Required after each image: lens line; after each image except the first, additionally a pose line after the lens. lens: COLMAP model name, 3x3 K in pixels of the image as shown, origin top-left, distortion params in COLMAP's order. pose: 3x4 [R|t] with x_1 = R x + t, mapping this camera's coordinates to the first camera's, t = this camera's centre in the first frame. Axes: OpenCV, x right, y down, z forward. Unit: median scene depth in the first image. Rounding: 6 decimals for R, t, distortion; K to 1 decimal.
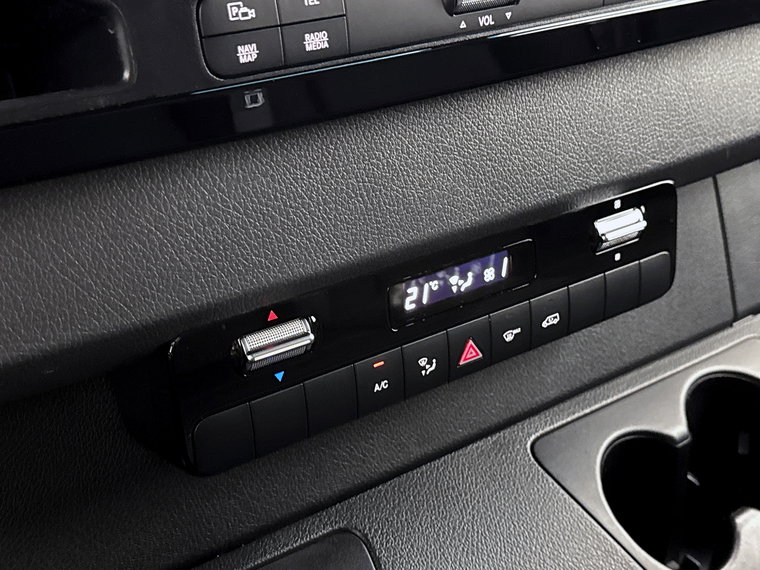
lens RADIAL K [[1042.3, 0, 380.0], [0, 1042.3, 285.0], [0, 0, 1]] dist [0.132934, -0.058963]
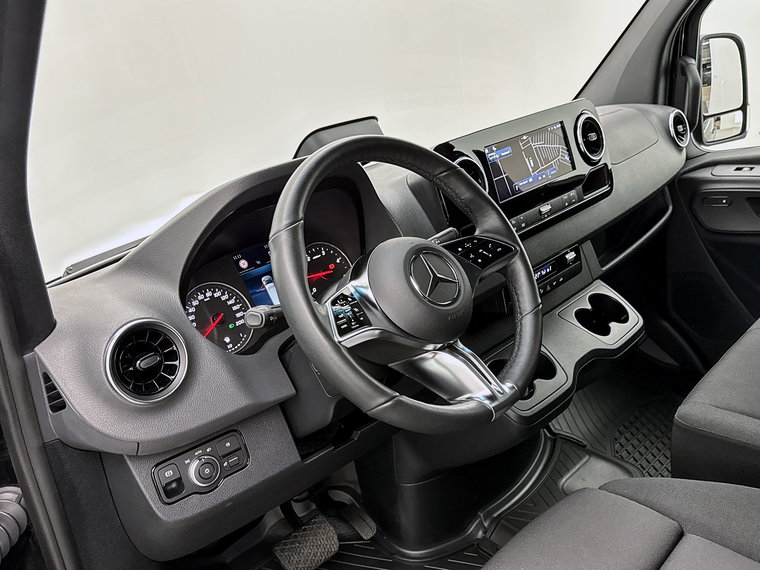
lens RADIAL K [[699.8, 0, 380.0], [0, 699.8, 267.6], [0, 0, 1]] dist [0.002709, 0.513637]
pose [[0.976159, -0.159944, 0.146740, -1.119190], [0.179431, 0.975027, -0.130867, 0.263525], [-0.122144, 0.154077, 0.980480, -1.989115]]
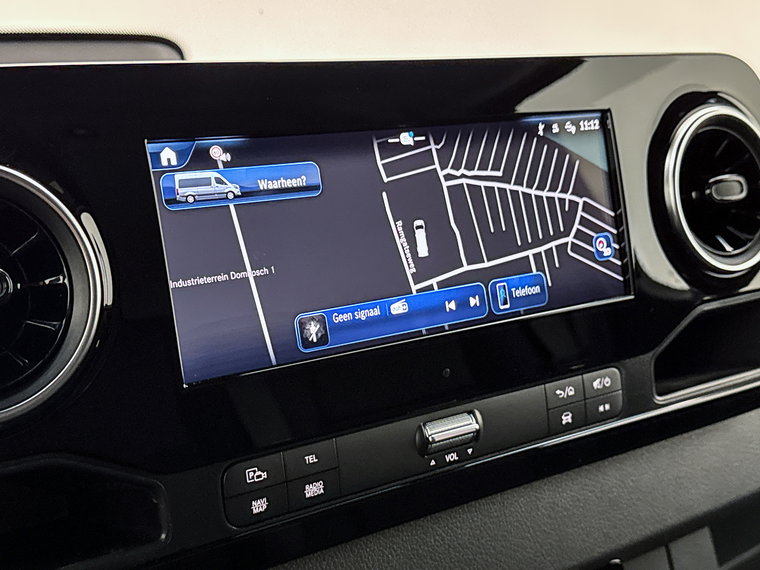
lens RADIAL K [[1042.3, 0, 380.0], [0, 1042.3, 285.0], [0, 0, 1]] dist [0.132934, -0.058963]
pose [[0.999826, 0.018167, -0.004282, 0.016543], [-0.018662, 0.977375, -0.210689, -0.176768], [0.000357, 0.210732, 0.977544, -0.241265]]
